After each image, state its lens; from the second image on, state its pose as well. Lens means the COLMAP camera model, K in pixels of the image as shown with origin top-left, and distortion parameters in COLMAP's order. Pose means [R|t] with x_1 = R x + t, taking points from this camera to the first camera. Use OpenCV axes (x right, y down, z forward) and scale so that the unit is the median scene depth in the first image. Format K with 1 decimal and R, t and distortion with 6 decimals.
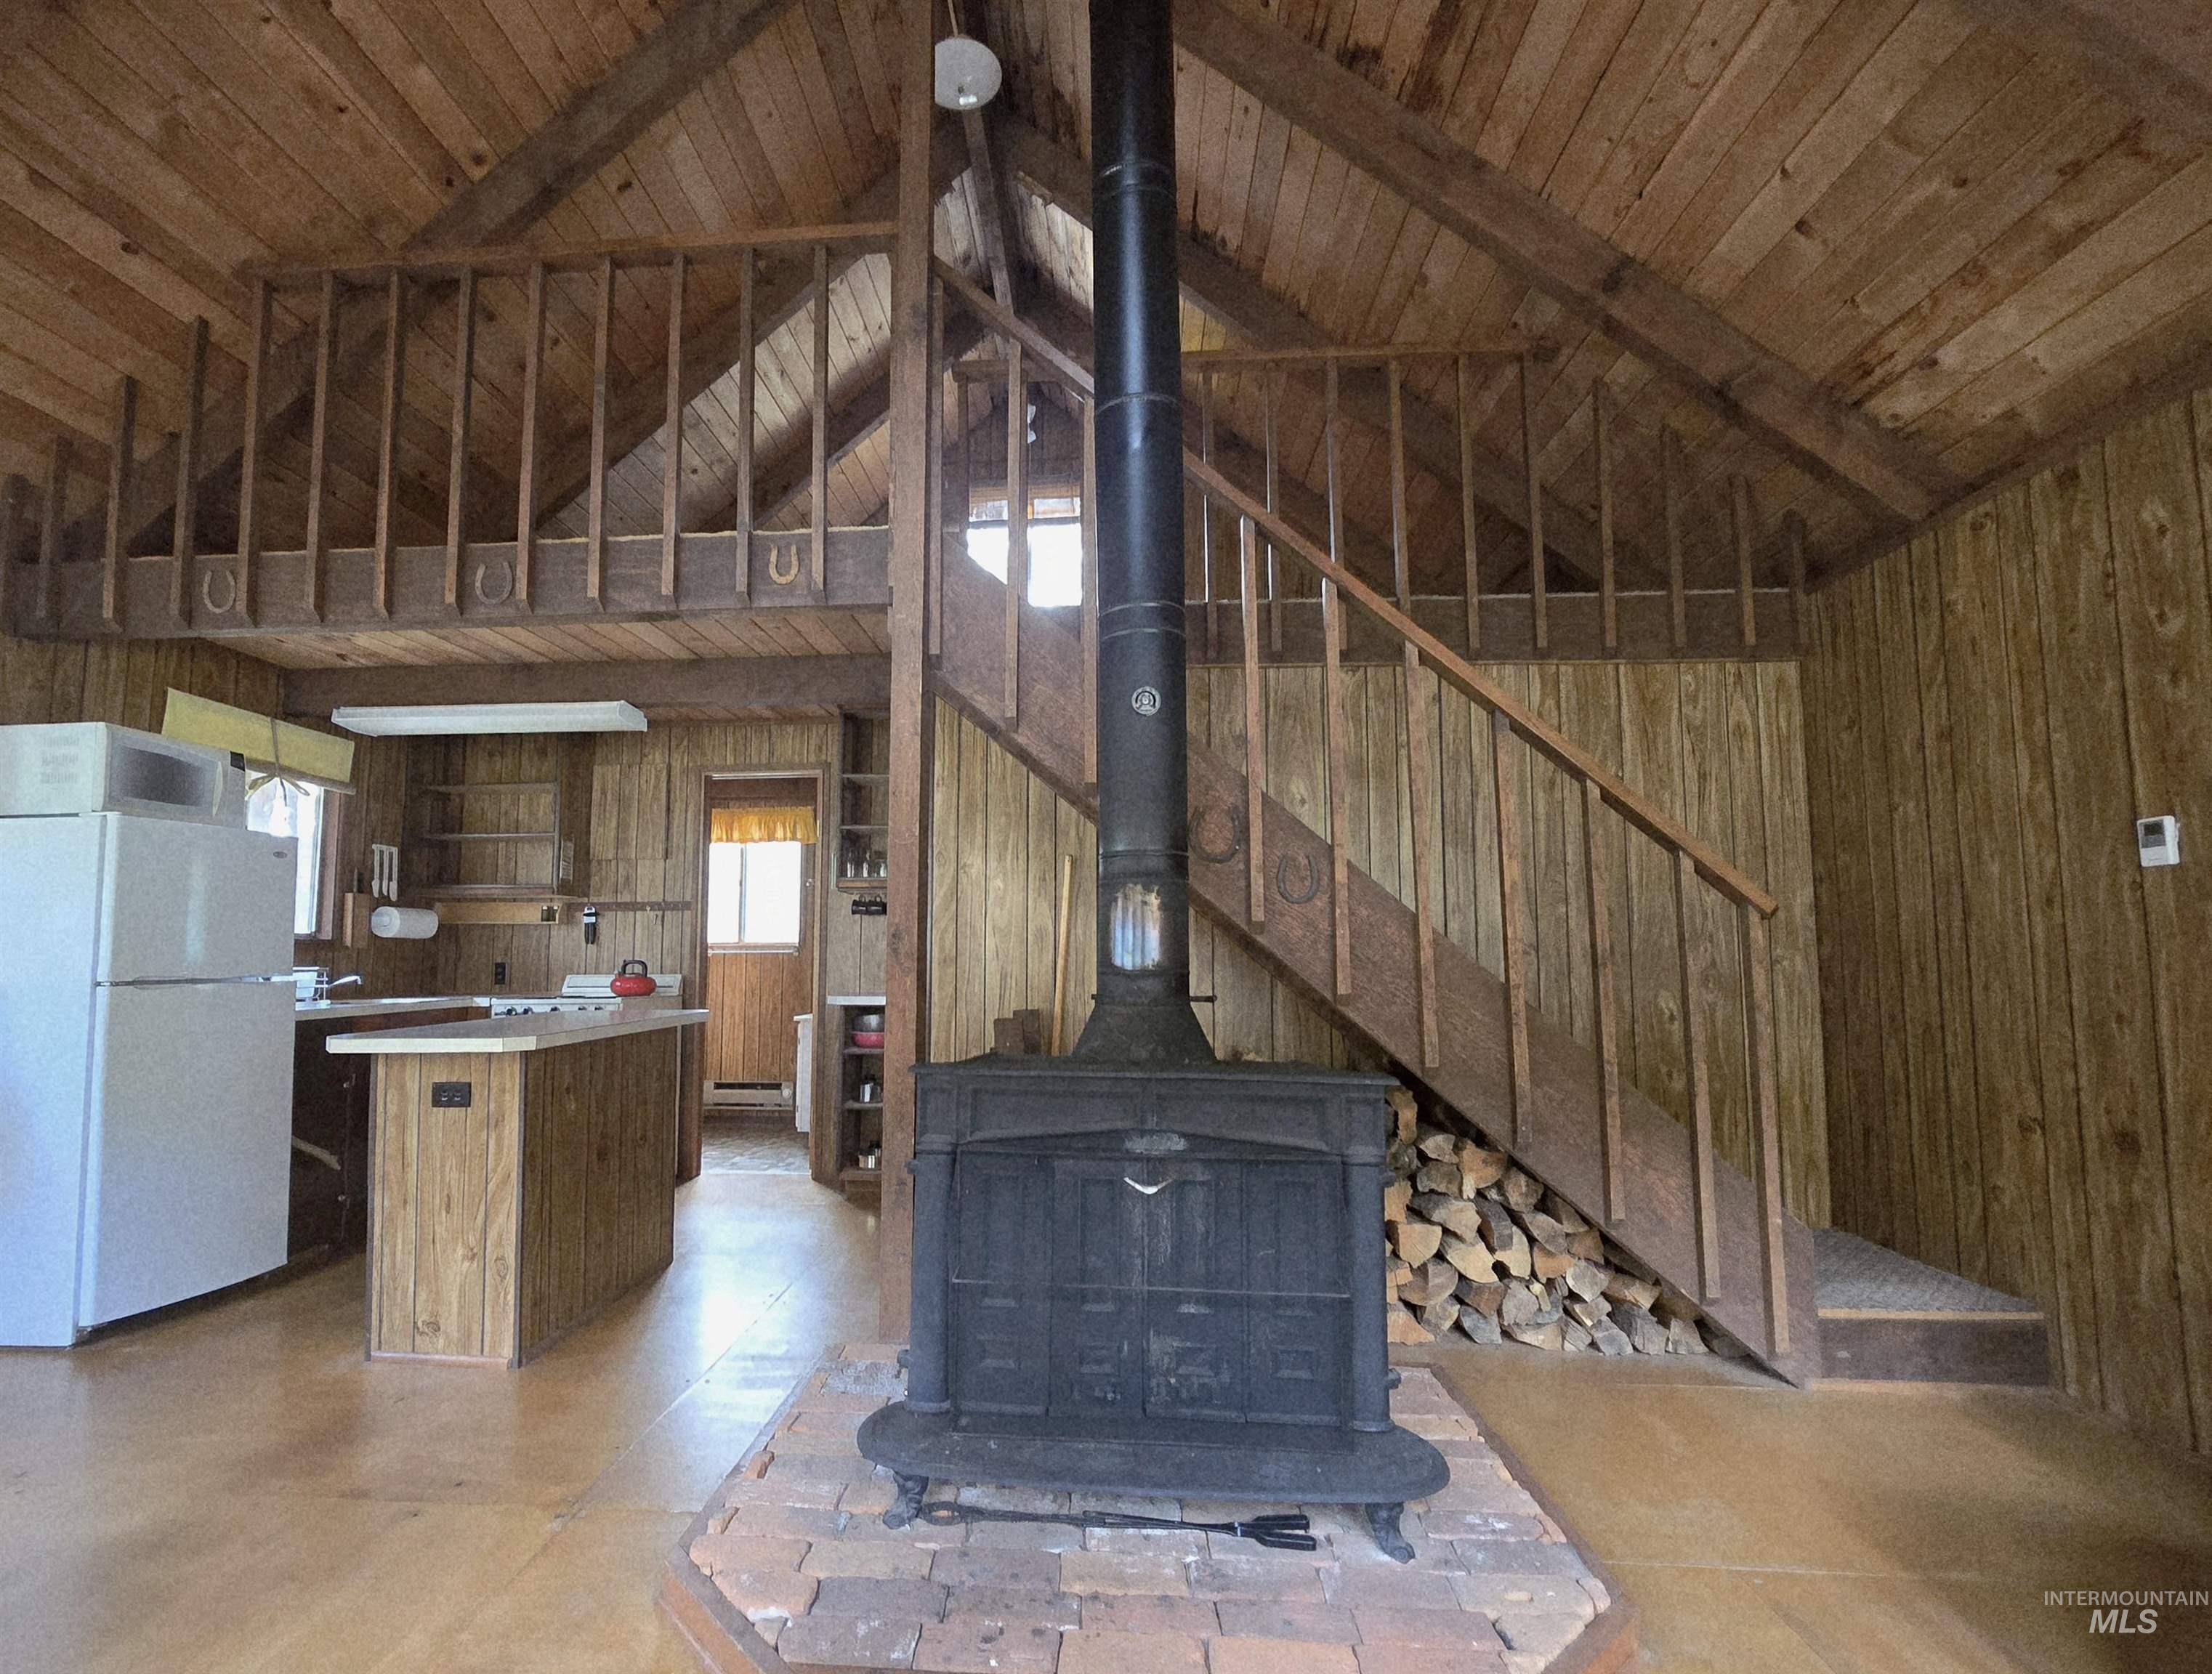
lens RADIAL K [[1017.9, 0, 1037.3], [0, 1017.9, 867.6], [0, 0, 1]] dist [-0.005098, -0.000635]
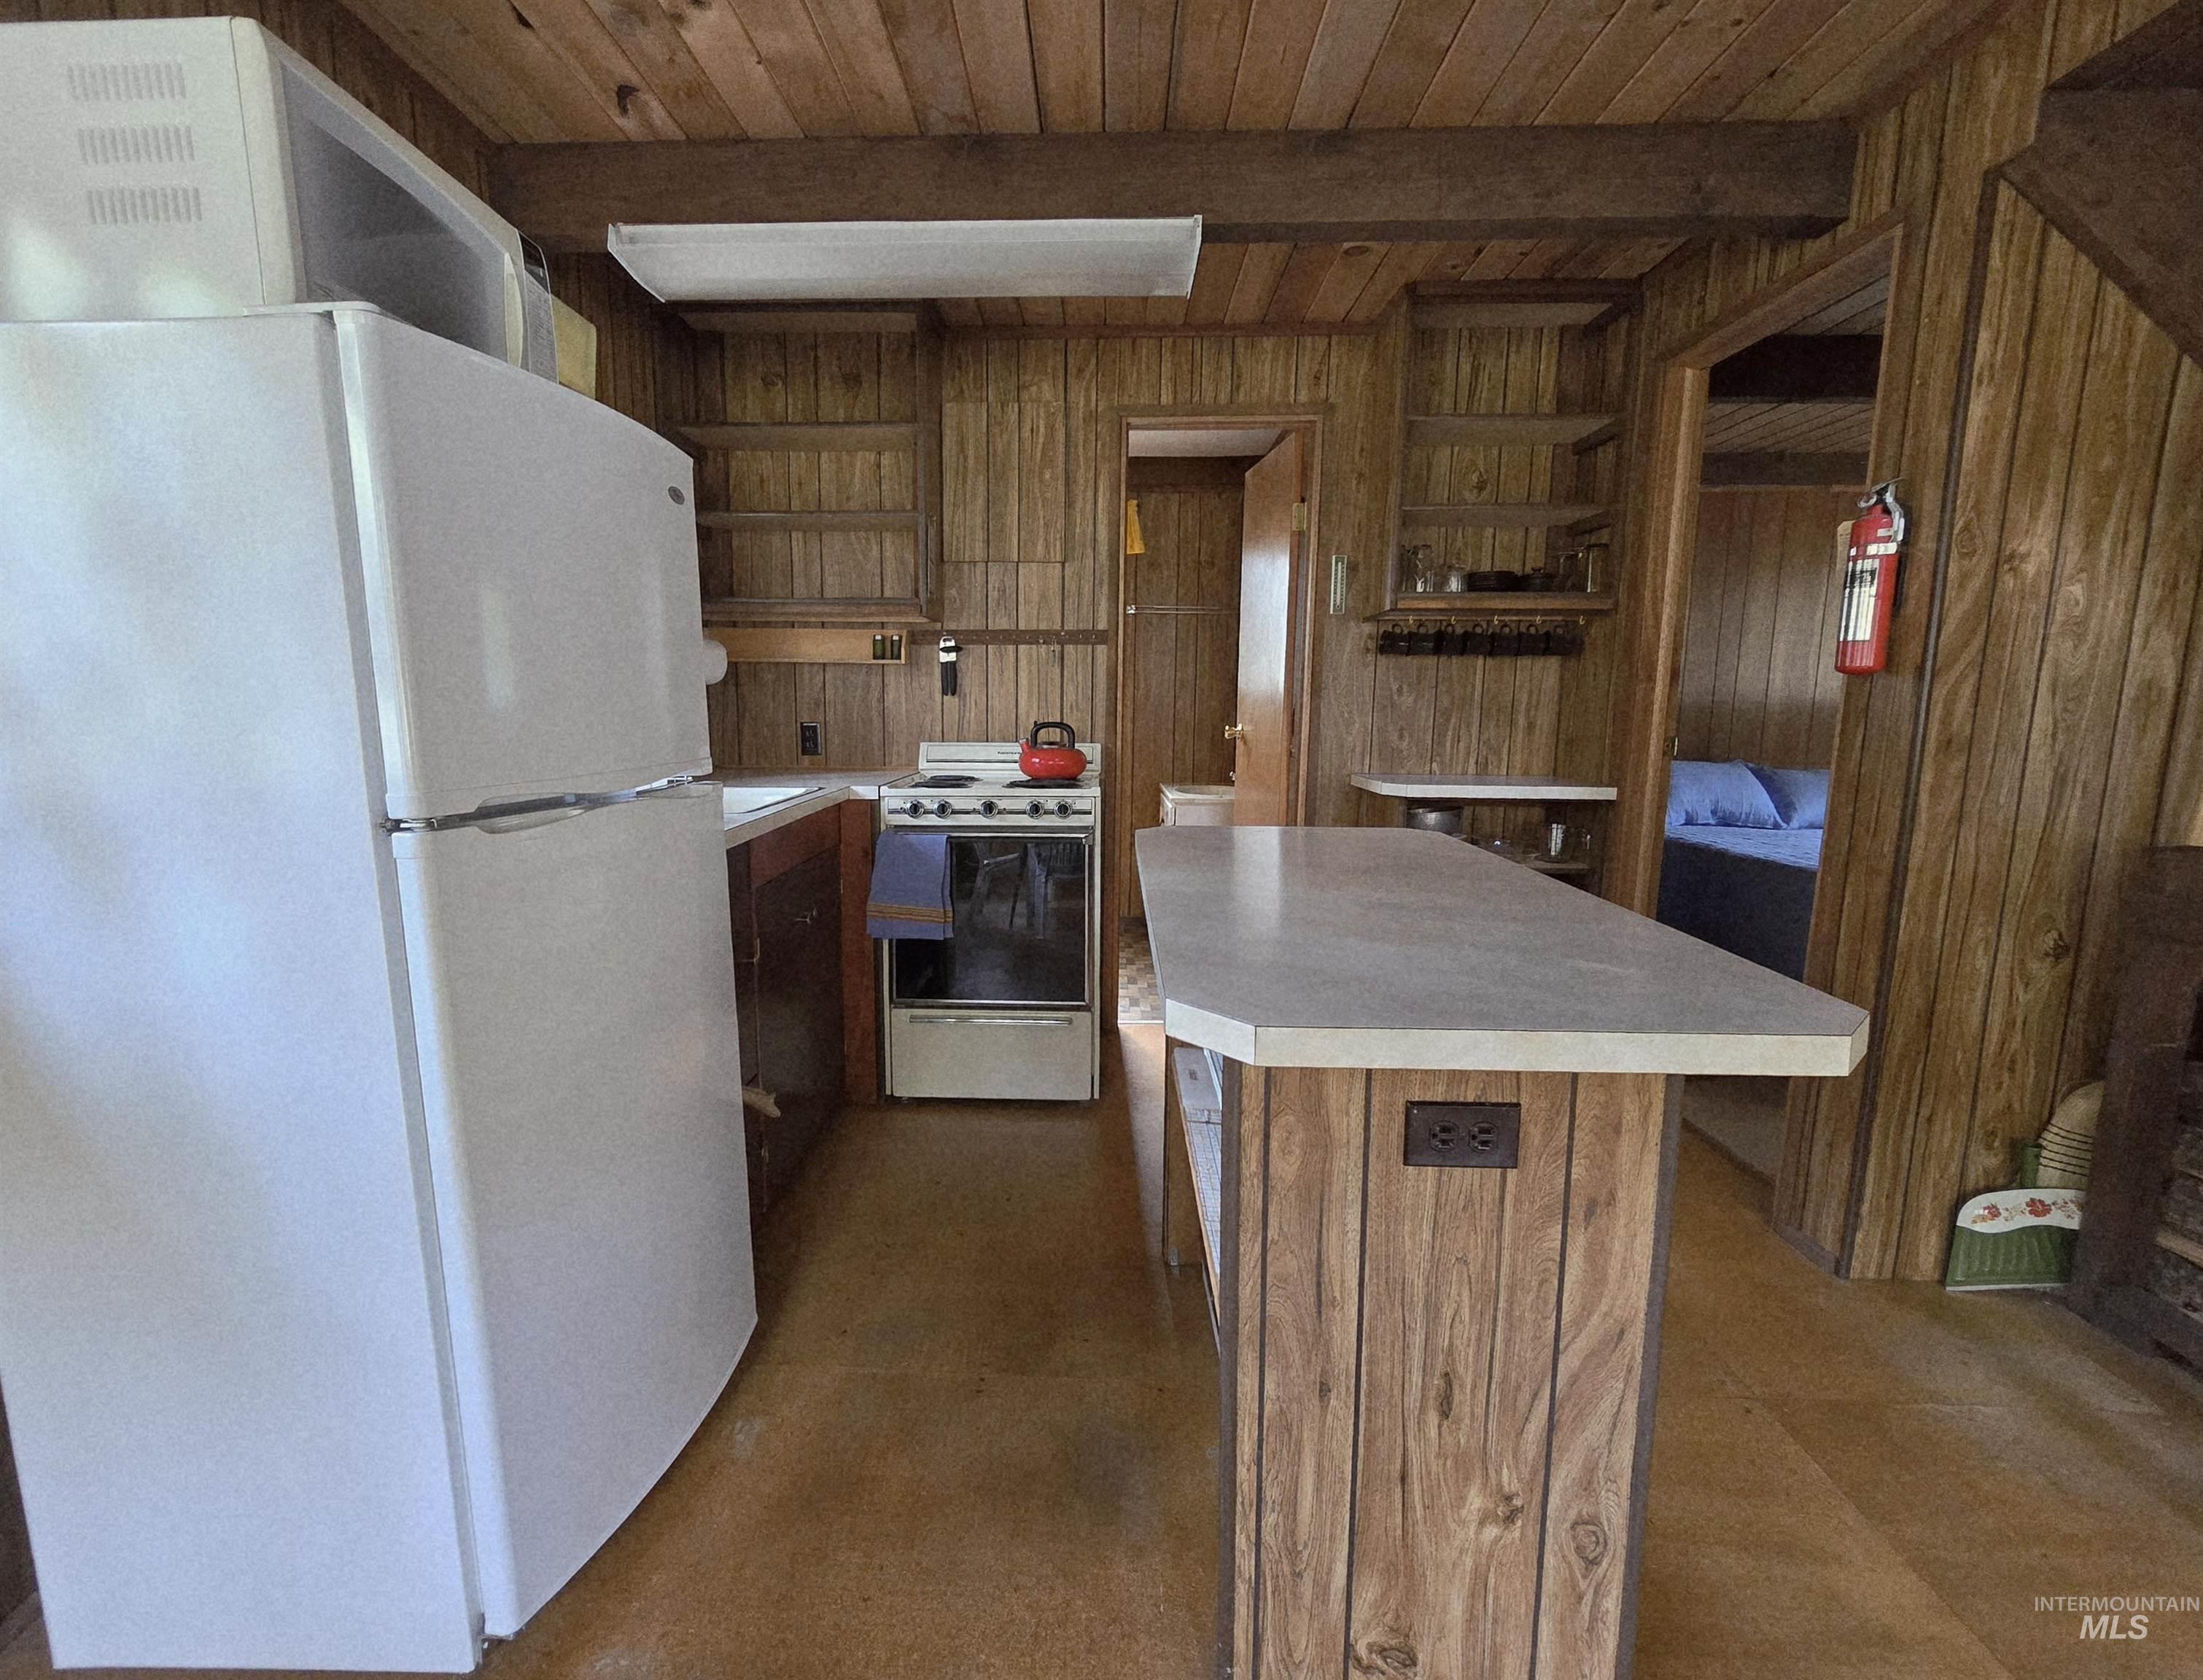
lens RADIAL K [[976.5, 0, 1056.3], [0, 976.5, 843.2], [0, 0, 1]] dist [-0.003218, -0.000773]
pose [[0.999303, 0.003934, 0.037114, -0.558115], [-0.012426, 0.972761, 0.231476, 0.031014], [-0.035192, -0.231776, 0.972132, 0.519577]]
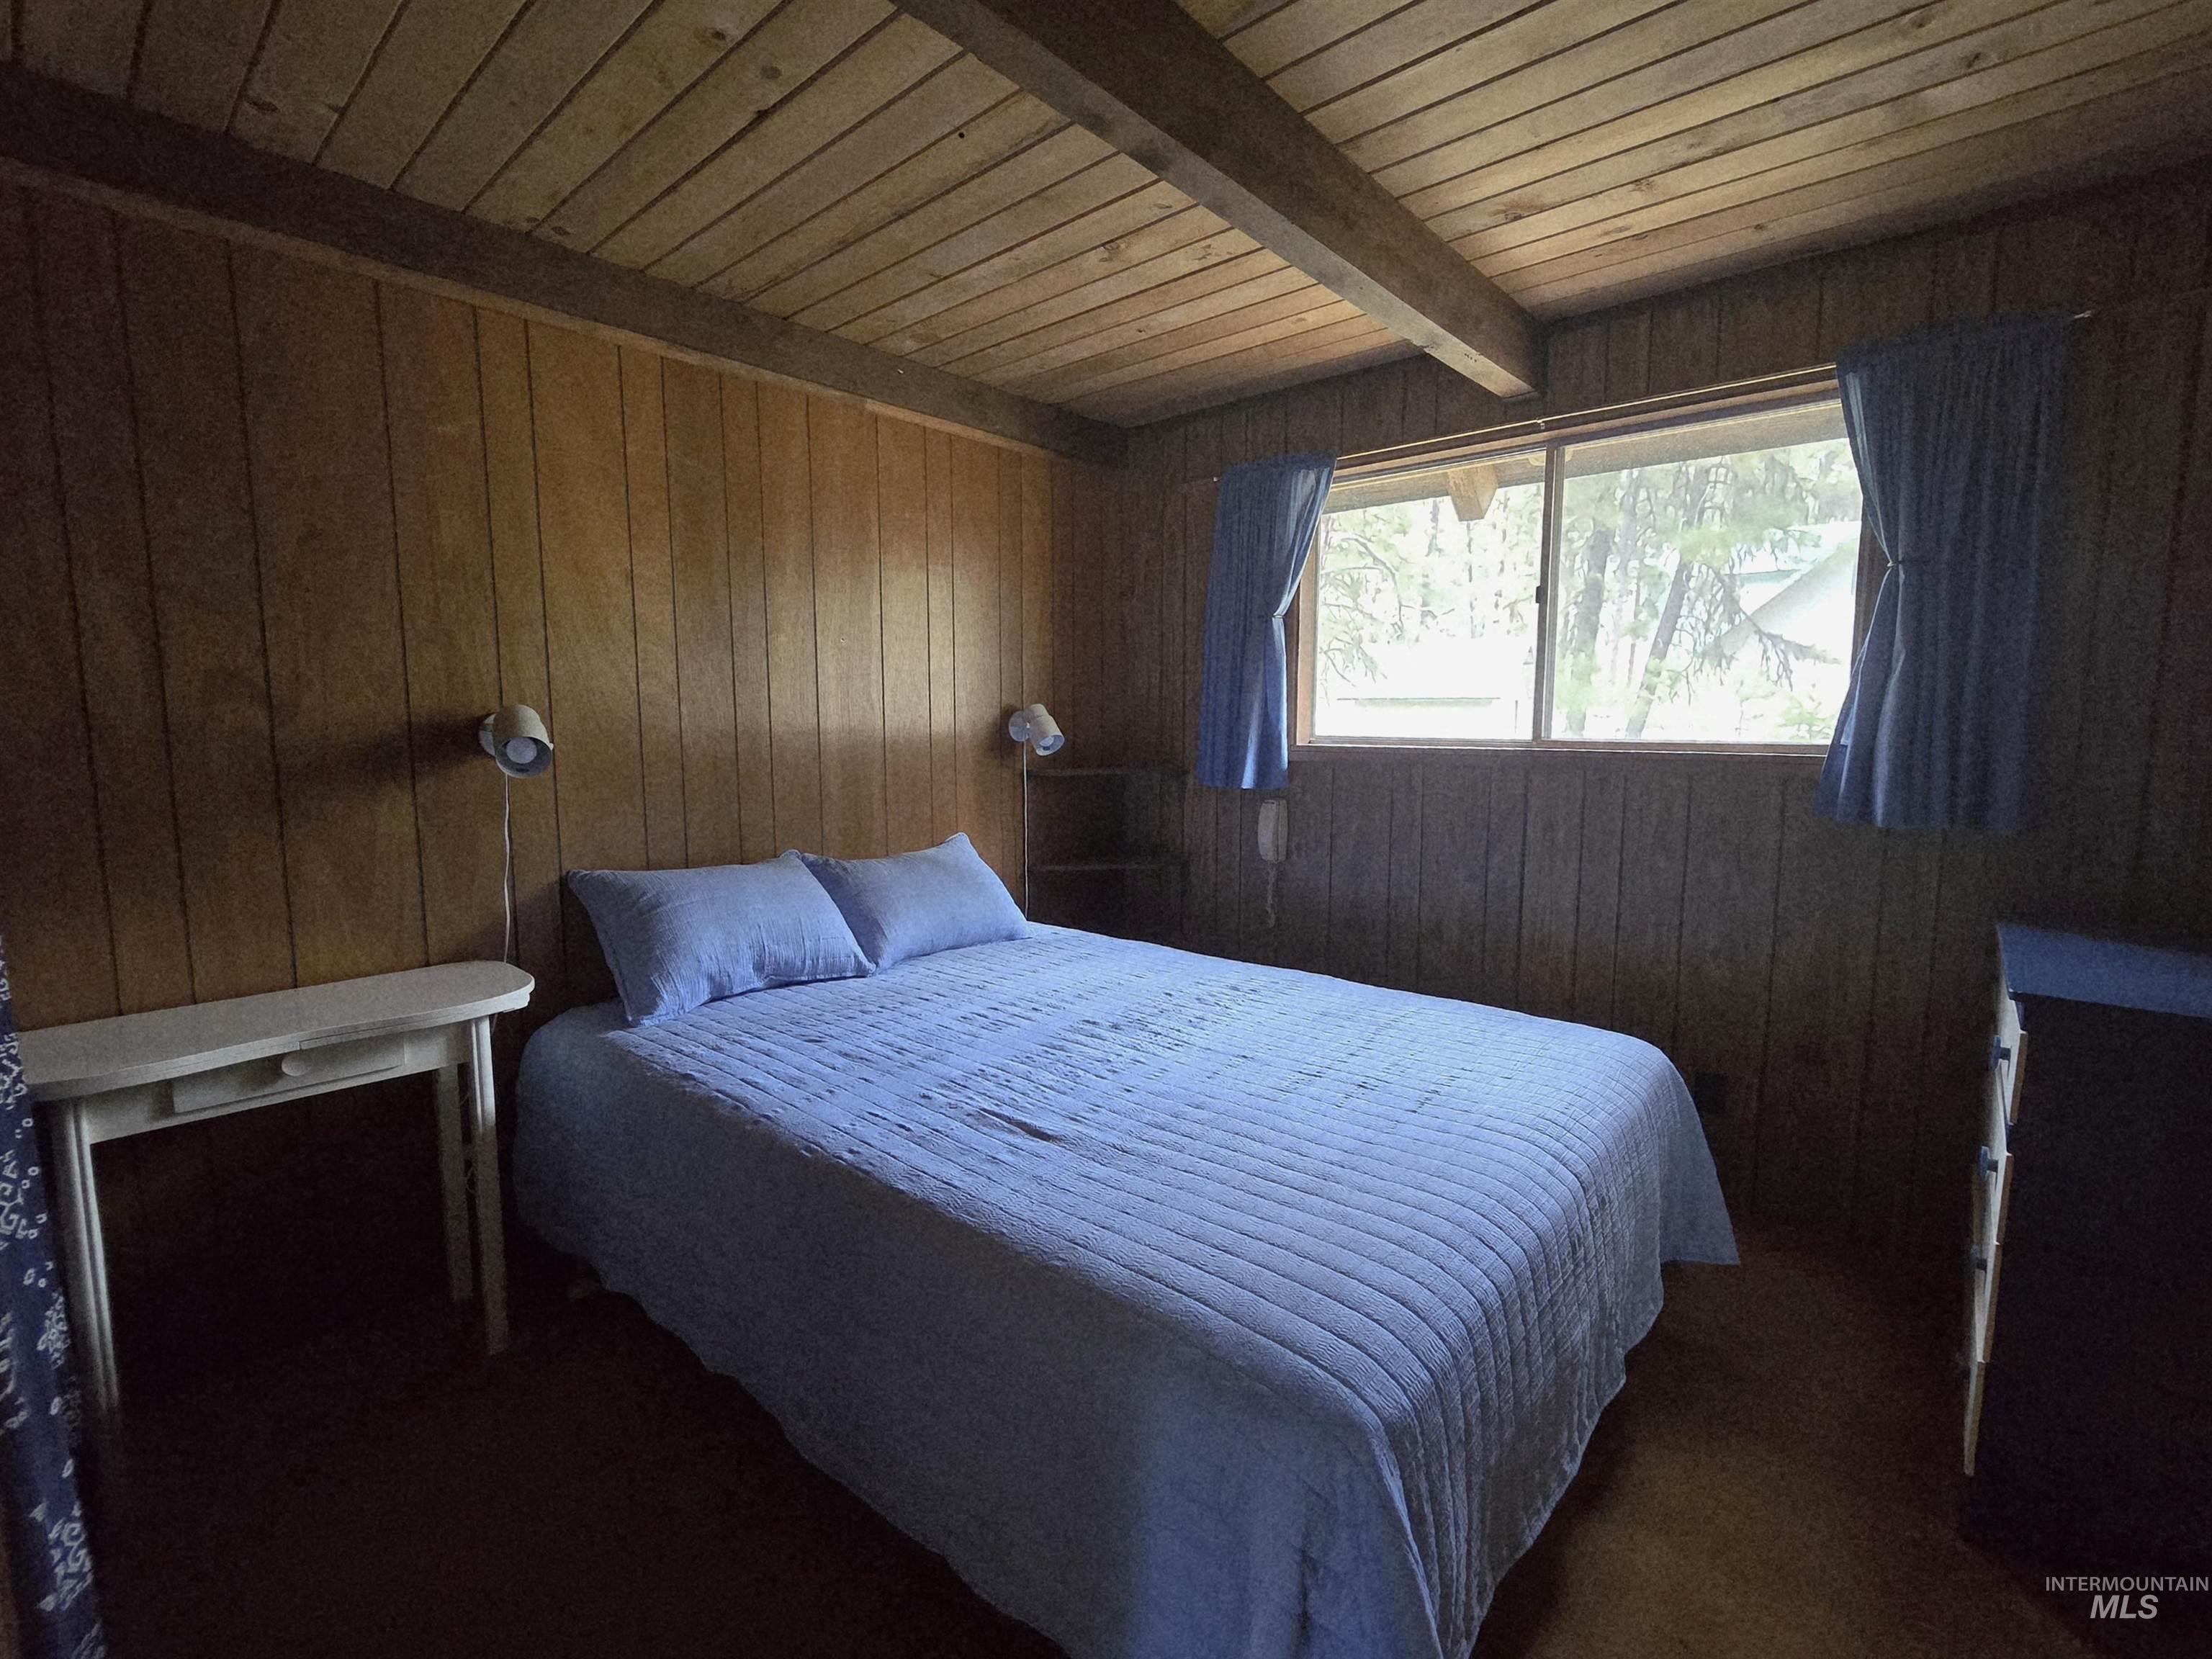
lens RADIAL K [[1065.5, 0, 1106.0], [0, 1065.5, 829.5], [0, 0, 1]] dist [-0.003879, 0.000439]
pose [[0.607390, -0.081547, 0.790207, -0.102237], [-0.062253, 0.986772, 0.149683, 0.060109], [-0.791961, -0.140109, 0.594279, 1.097085]]
